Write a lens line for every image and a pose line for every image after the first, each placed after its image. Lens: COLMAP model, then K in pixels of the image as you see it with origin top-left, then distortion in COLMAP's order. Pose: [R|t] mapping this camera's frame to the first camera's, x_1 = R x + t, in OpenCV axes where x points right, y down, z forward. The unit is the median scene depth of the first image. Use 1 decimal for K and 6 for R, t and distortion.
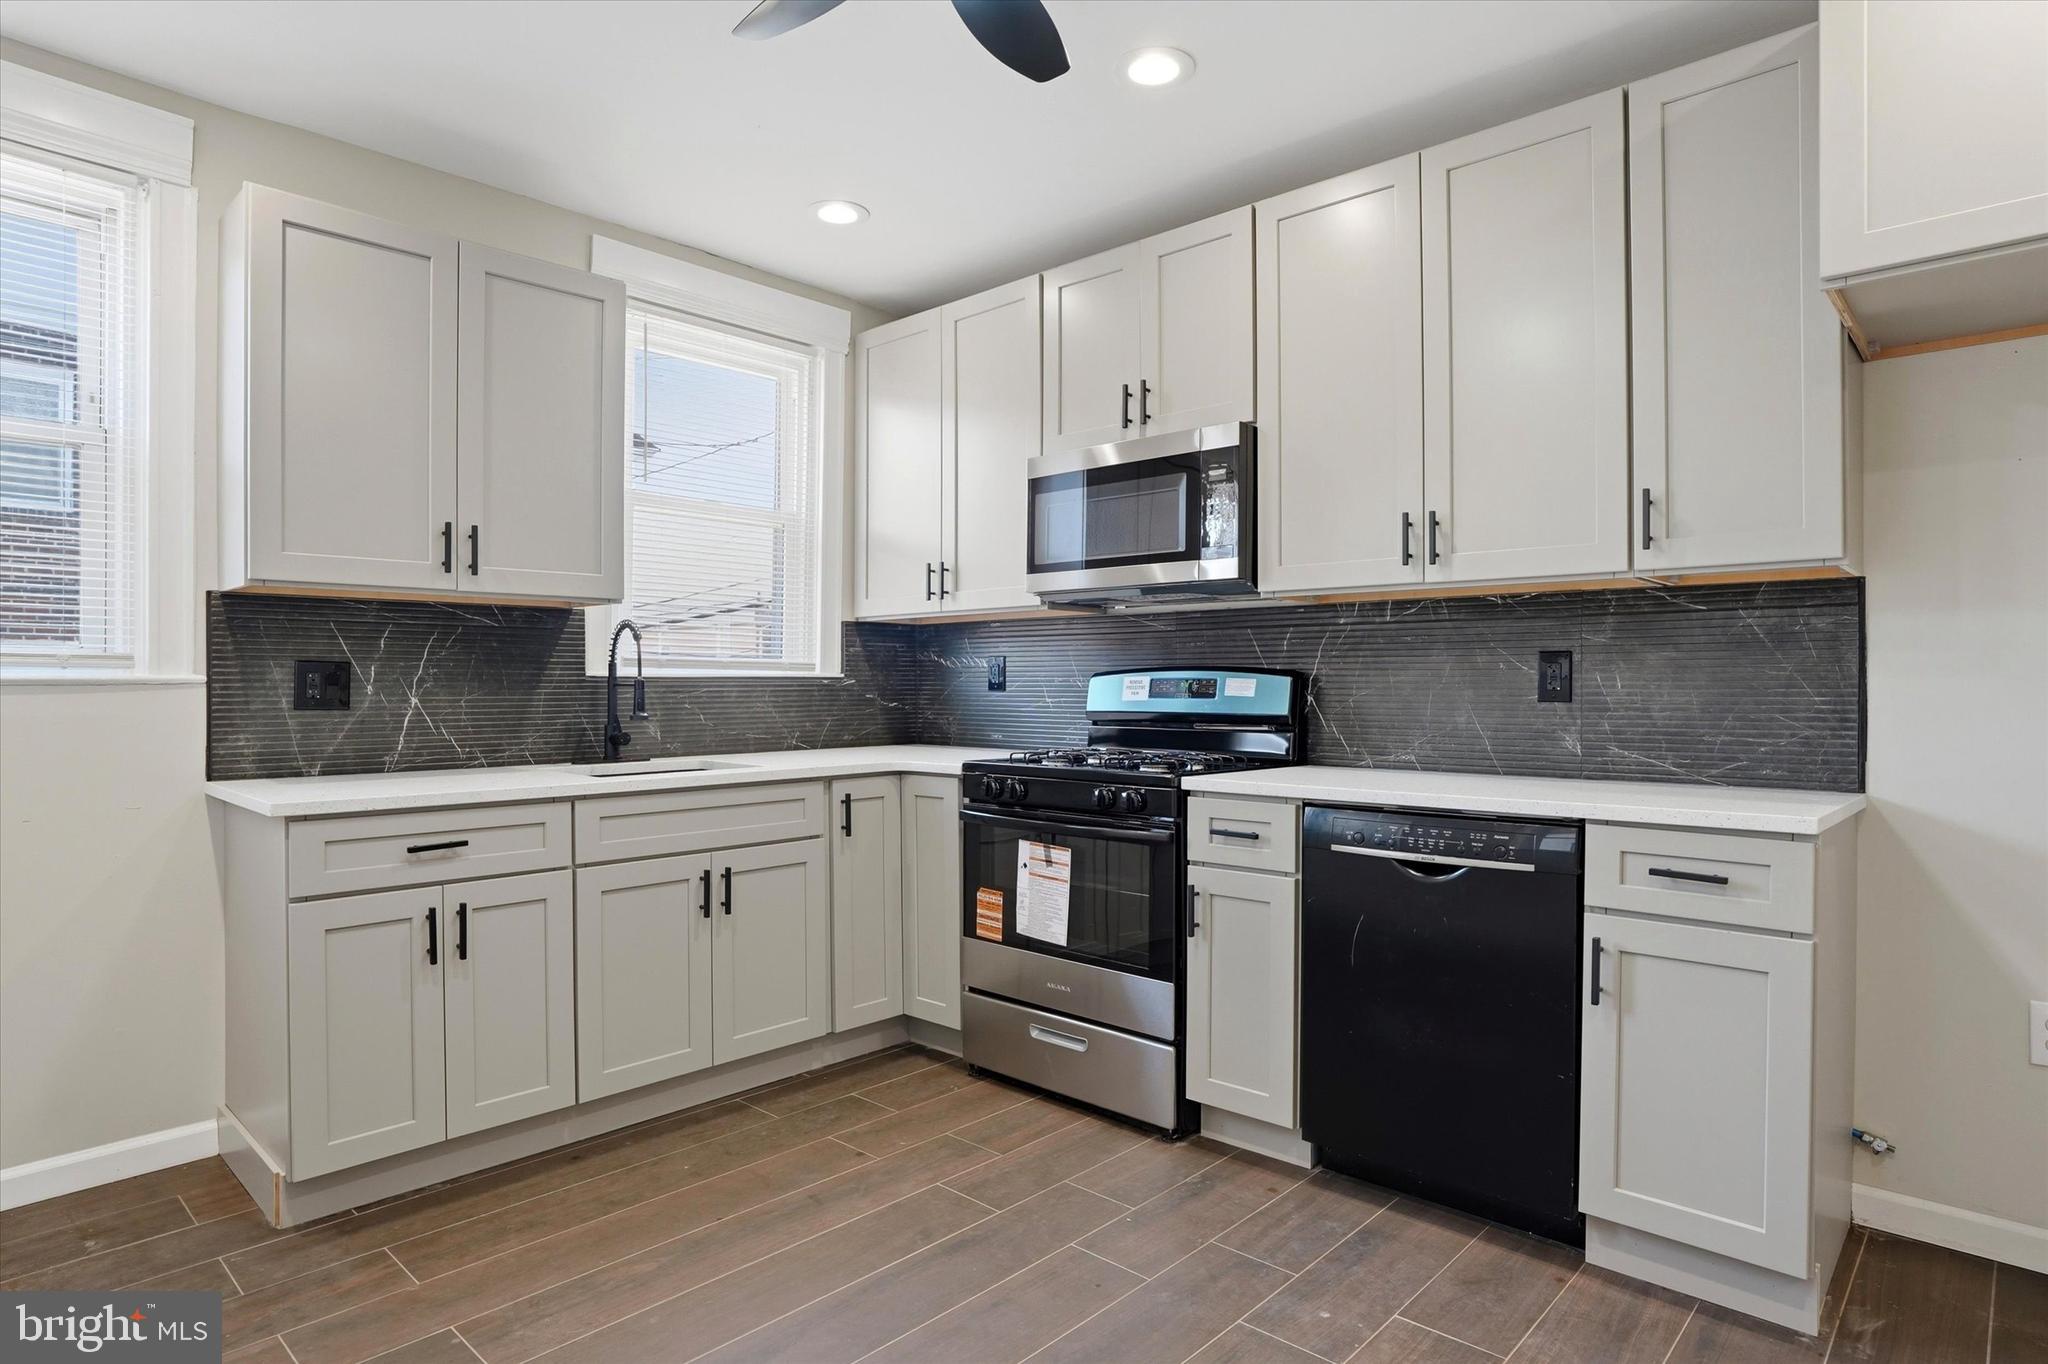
lens RADIAL K [[1115.5, 0, 1024.0], [0, 1115.5, 682.0], [0, 0, 1]] dist [-0.063670, 0.034776]
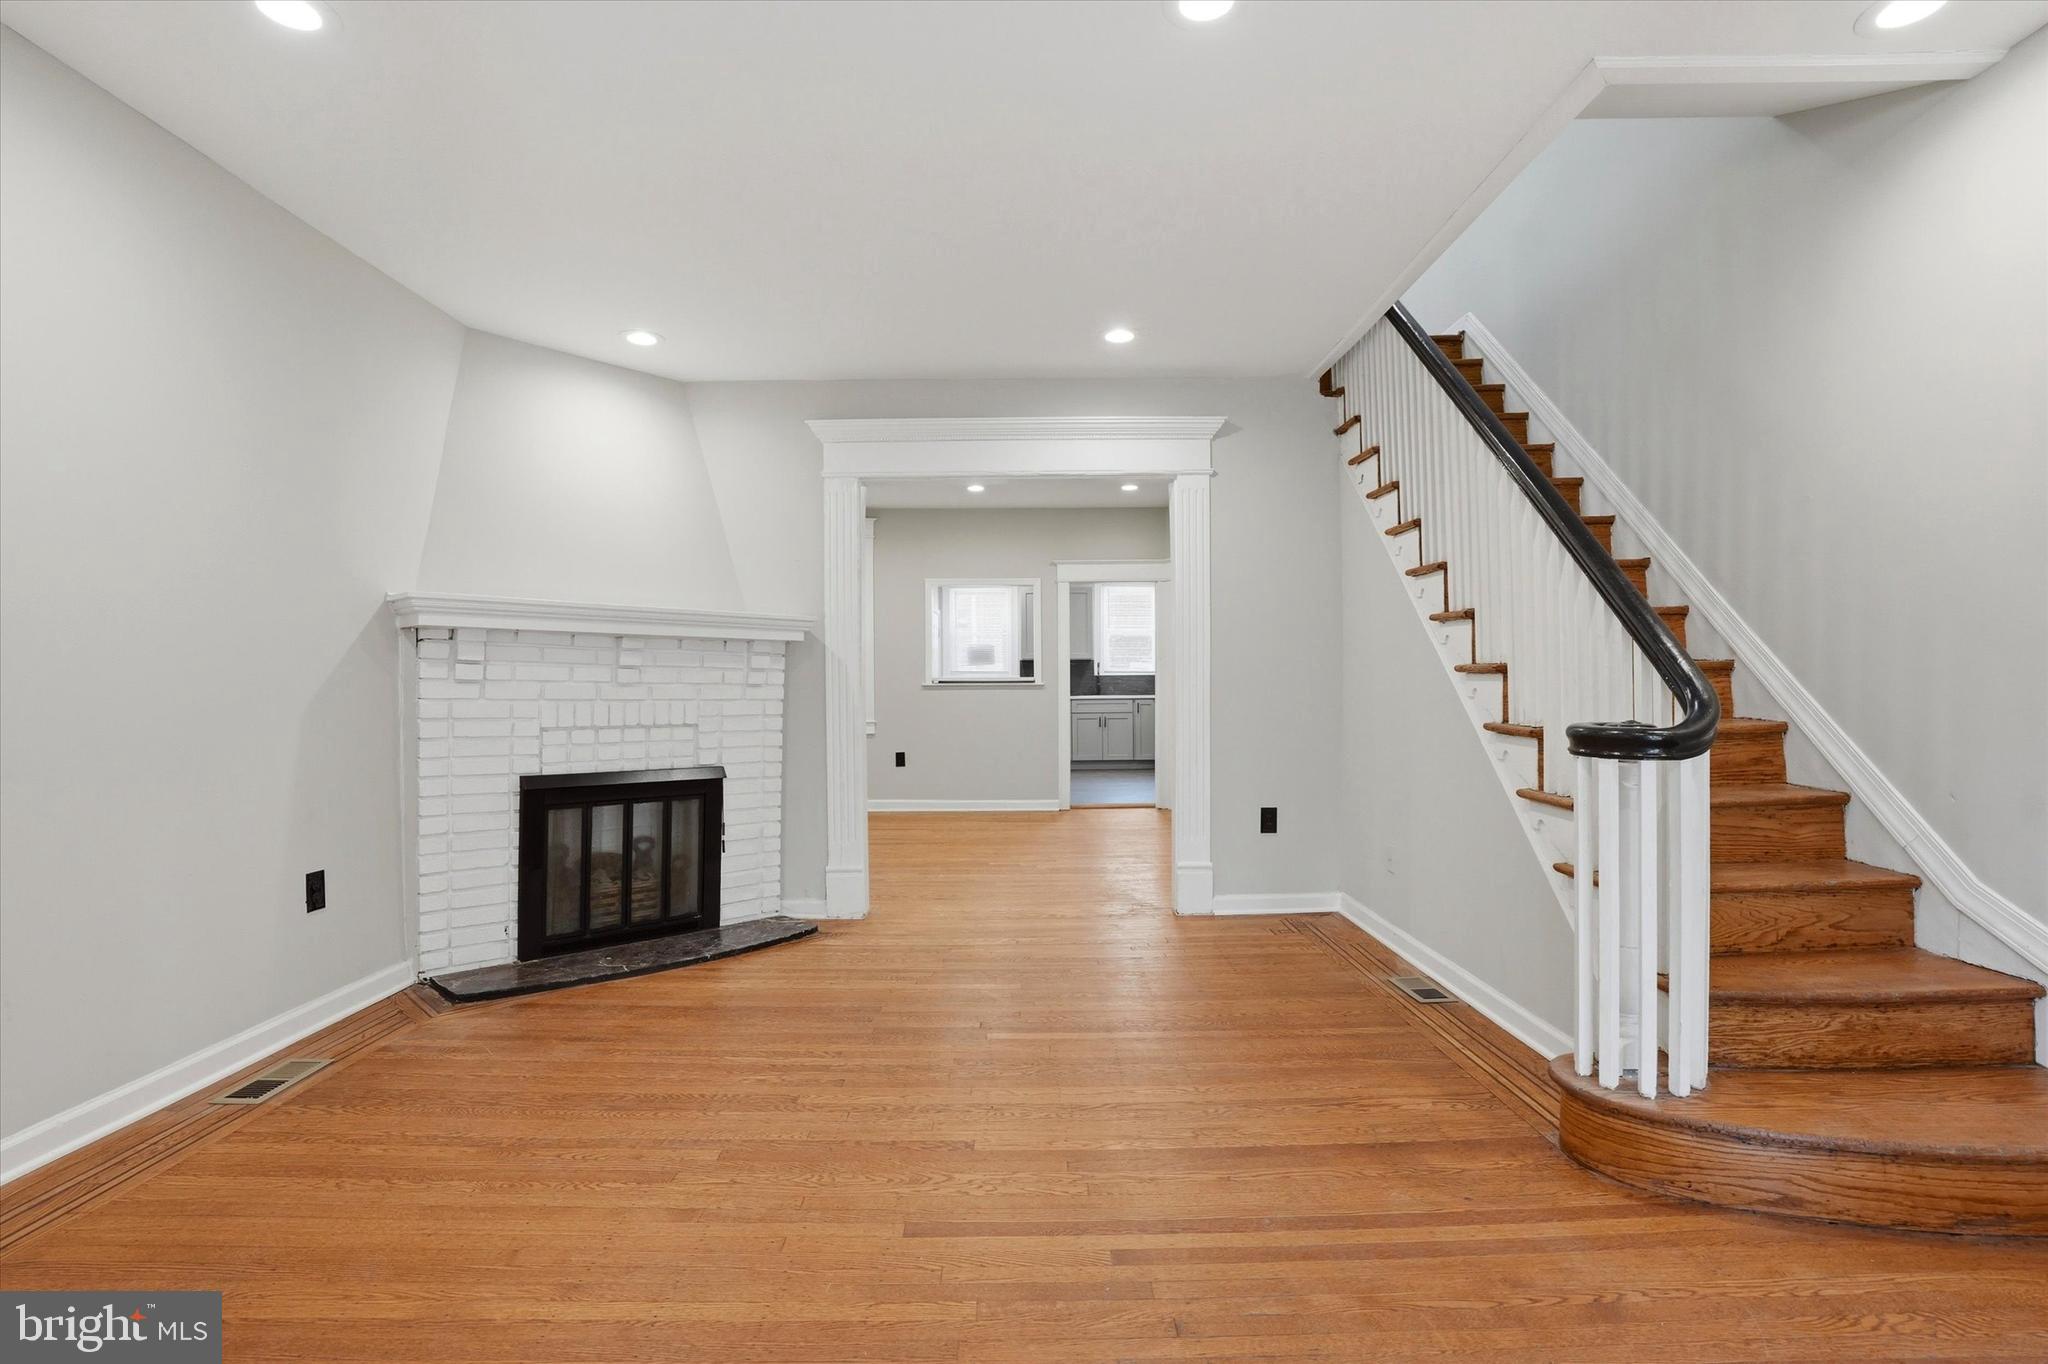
lens RADIAL K [[958.8, 0, 1025.3], [0, 958.8, 689.1], [0, 0, 1]] dist [-0.077284, 0.031783]
pose [[0.686417, -0.000431, -0.727208, 2.484686], [0.009117, 0.999926, 0.008013, 0.017198], [0.727151, -0.012130, 0.686370, -2.041994]]
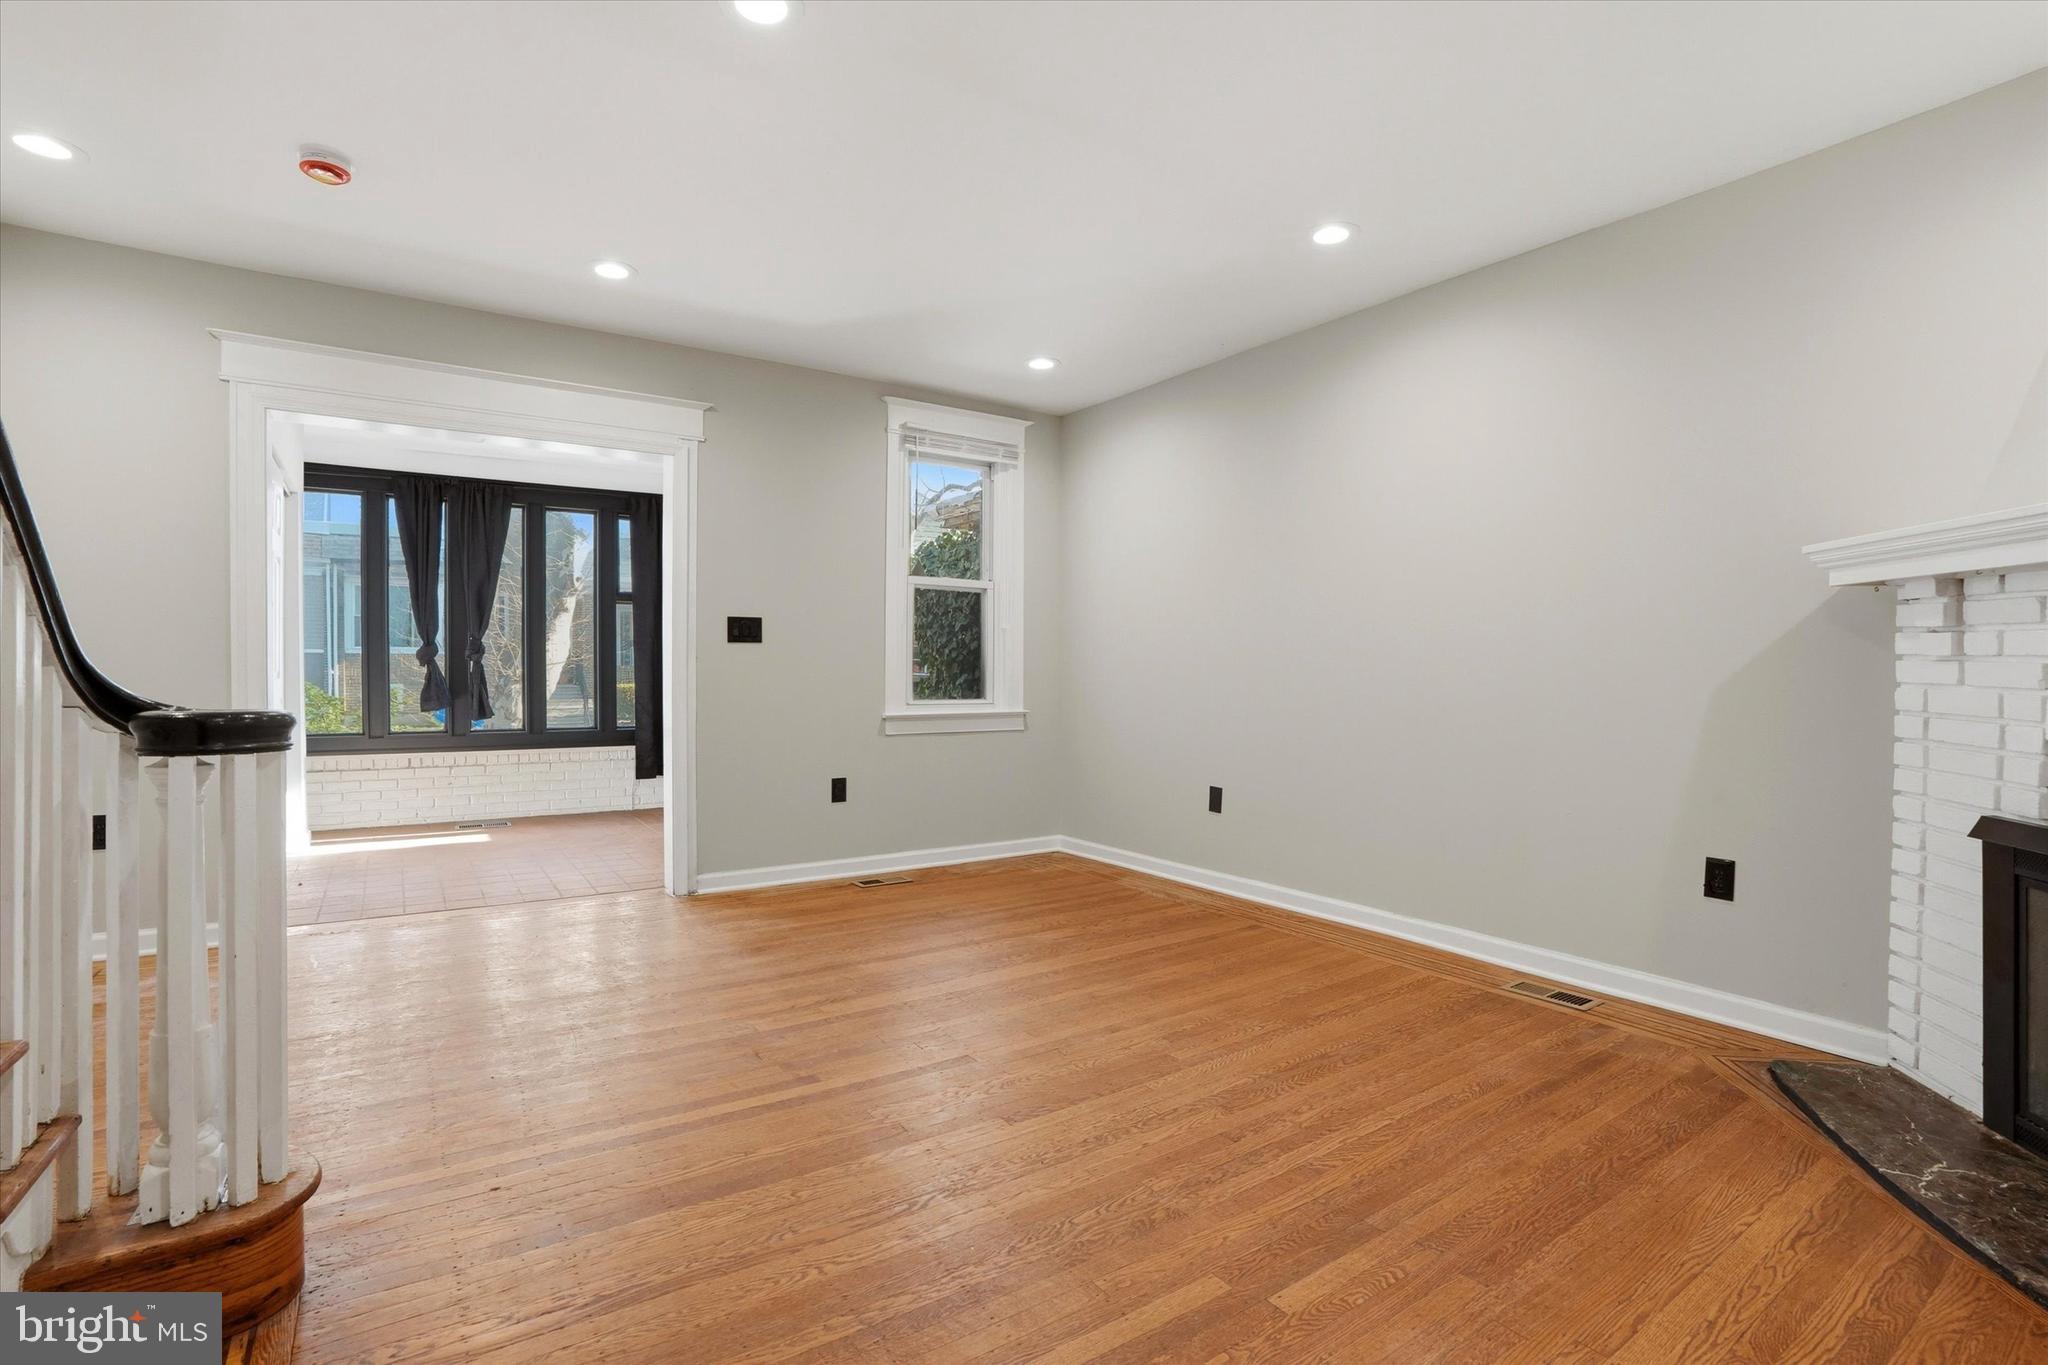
lens RADIAL K [[958.8, 0, 1025.3], [0, 958.8, 689.6], [0, 0, 1]] dist [-0.077284, 0.031783]
pose [[-0.973886, -0.011320, 0.226755, 1.690381], [-0.007972, 0.999845, 0.015672, 0.031122], [-0.226897, 0.013455, -0.973826, -0.776316]]
